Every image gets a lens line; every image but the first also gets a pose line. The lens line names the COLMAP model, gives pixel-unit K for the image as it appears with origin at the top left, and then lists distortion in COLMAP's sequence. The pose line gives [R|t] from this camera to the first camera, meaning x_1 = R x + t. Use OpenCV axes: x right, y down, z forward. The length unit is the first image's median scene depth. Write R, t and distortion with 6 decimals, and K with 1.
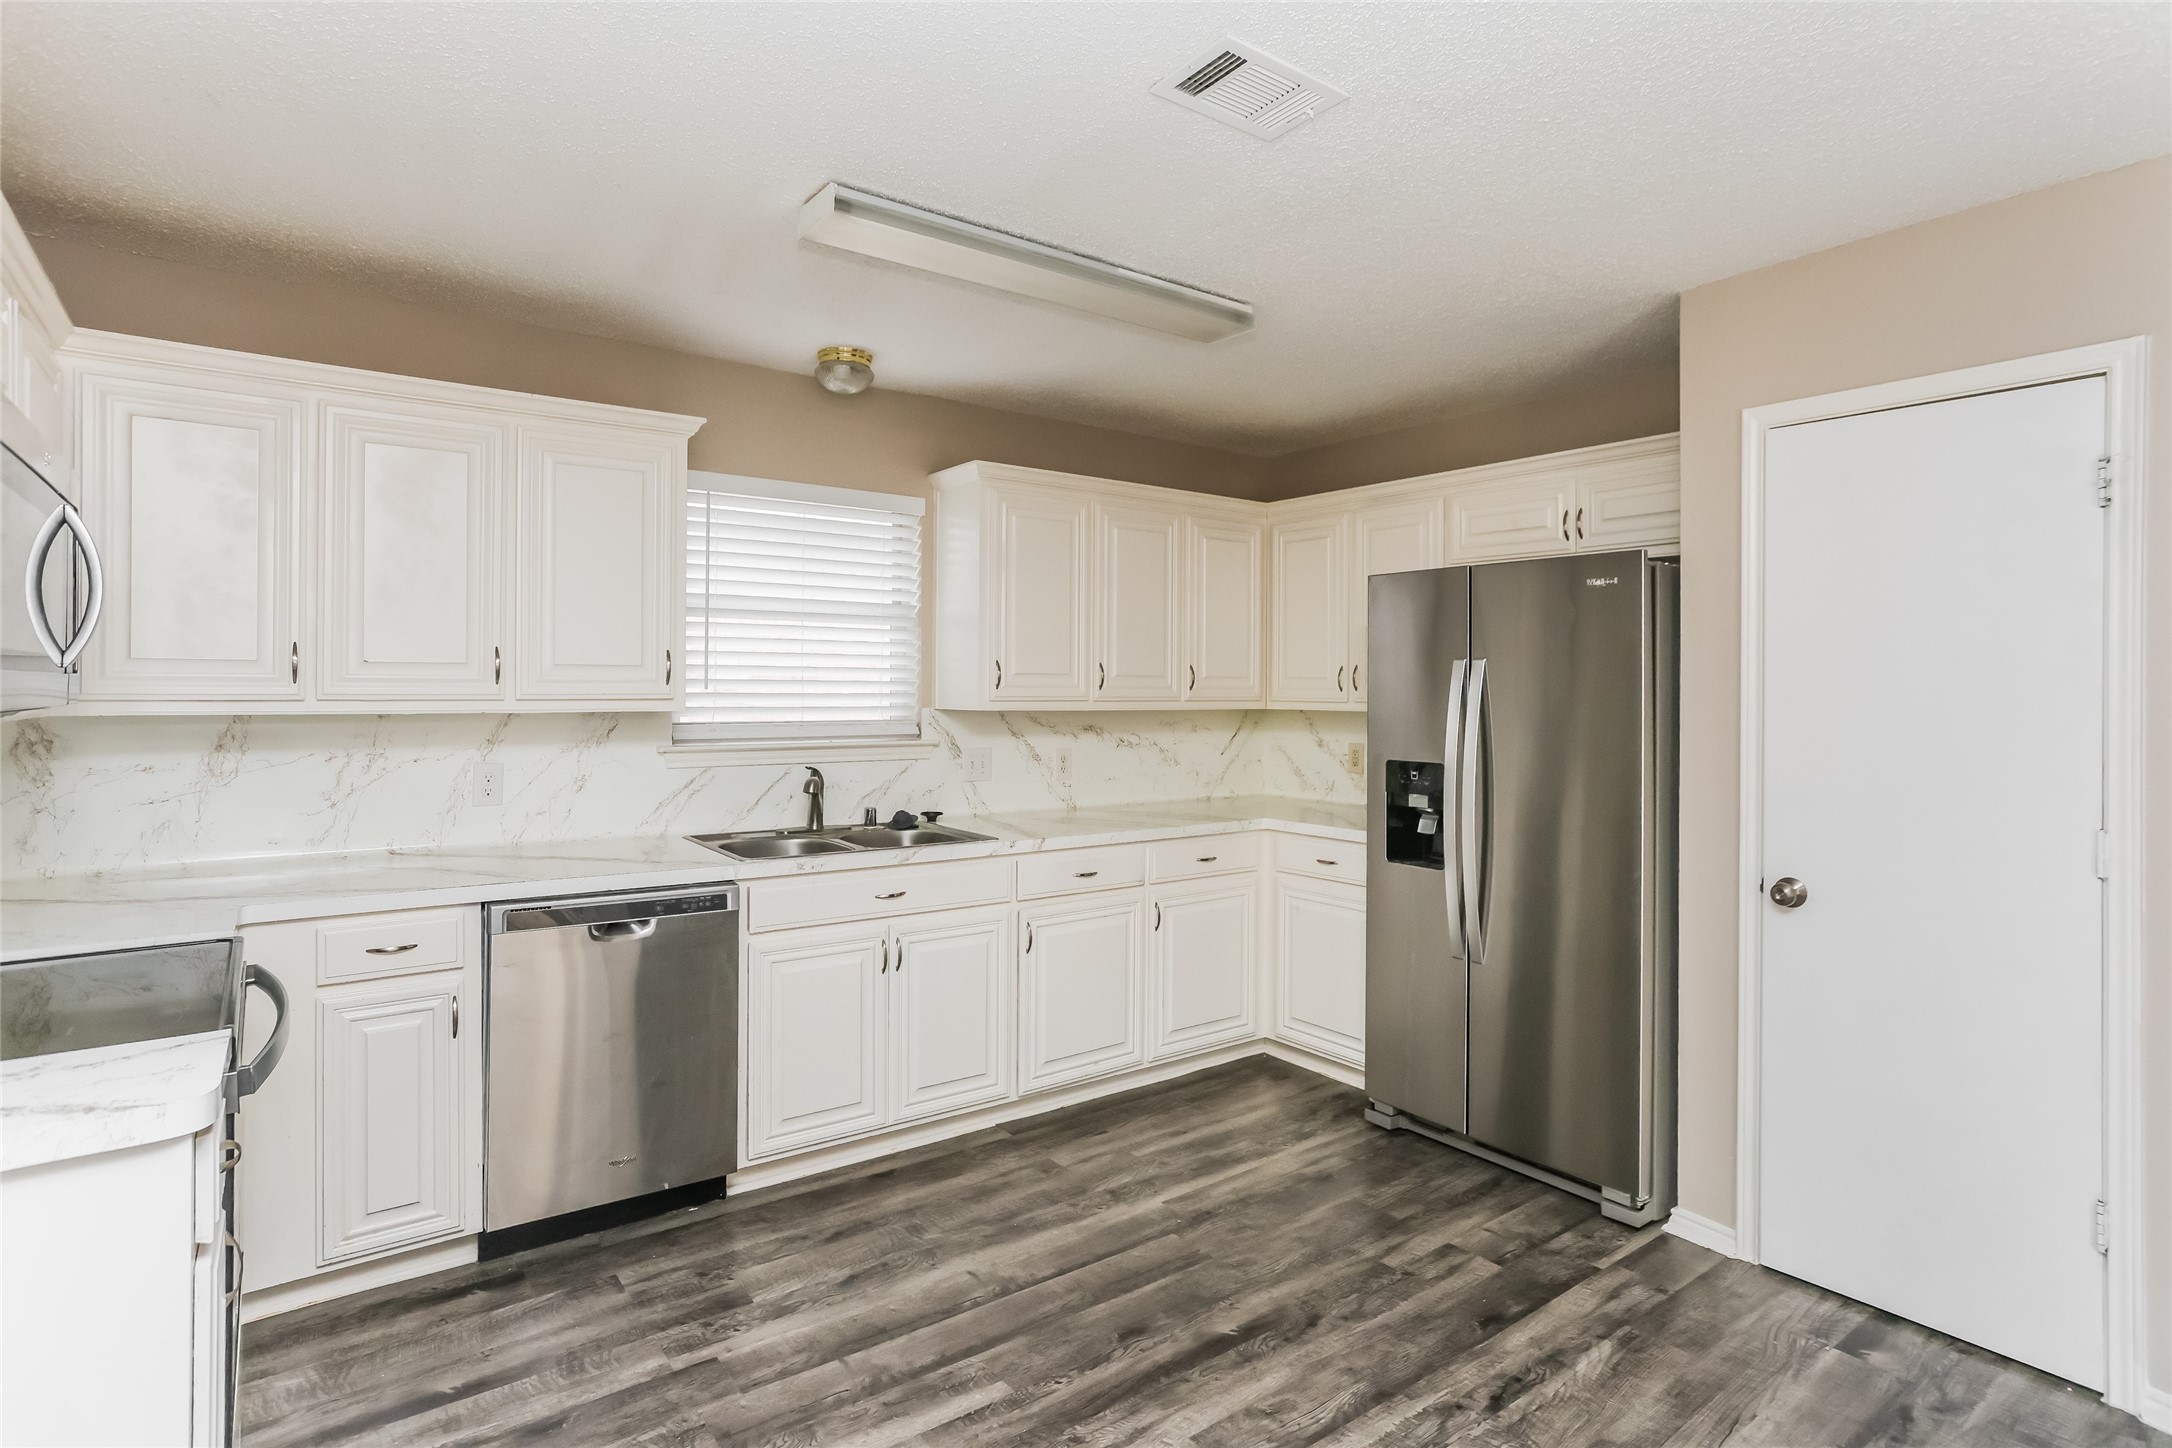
lens RADIAL K [[1121.7, 0, 1086.7], [0, 1121.7, 695.3], [0, 0, 1]] dist [-0.034355, 0.035320]
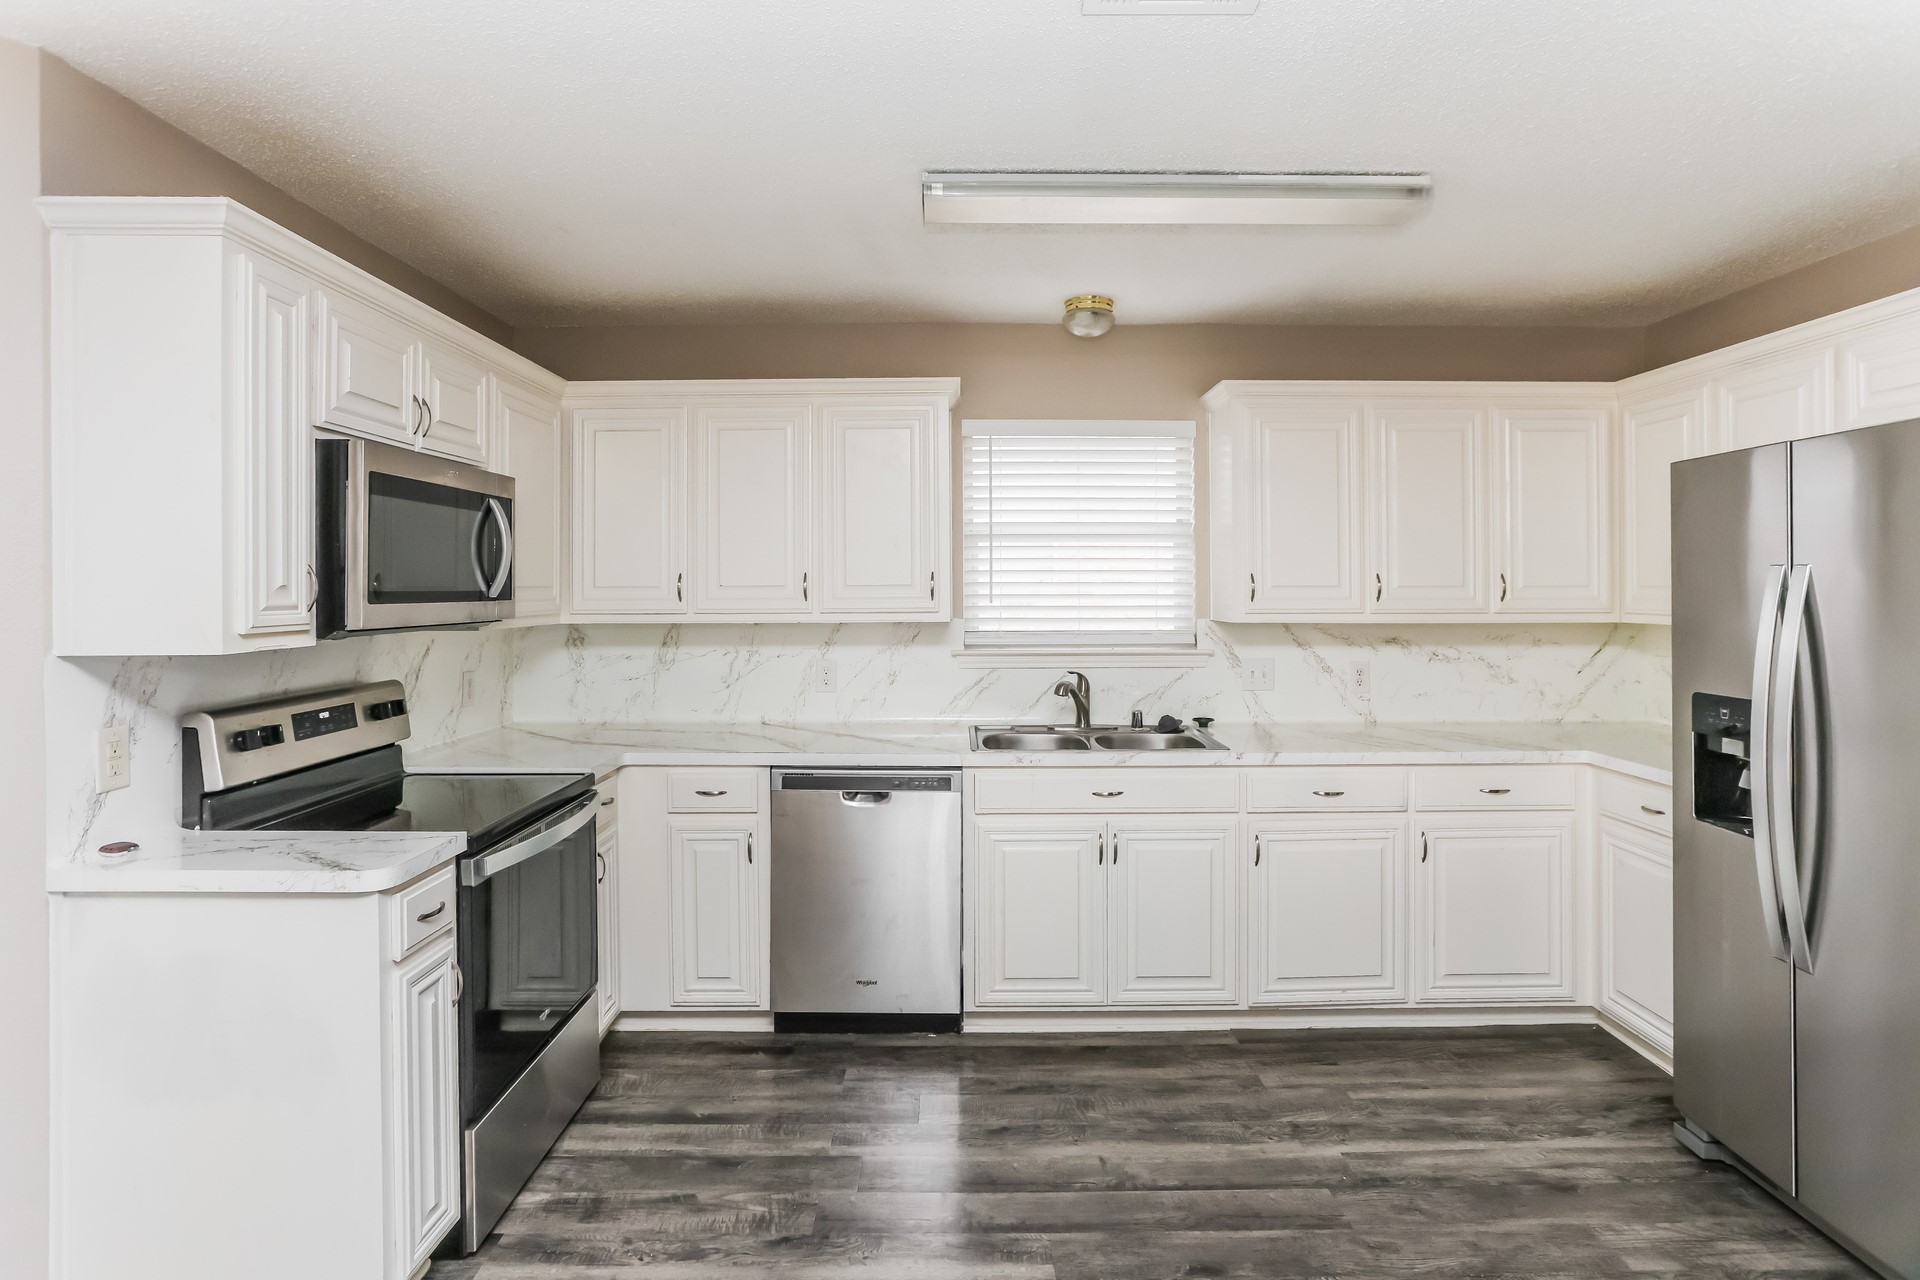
lens RADIAL K [[1006.7, 0, 960.1], [0, 1006.7, 591.1], [0, 0, 1]] dist [-0.036850, 0.025451]
pose [[0.808211, -0.007023, -0.588852, 0.282886], [0.003538, 0.999969, -0.007070, -0.011356], [0.588883, 0.003630, 0.808210, 0.125646]]
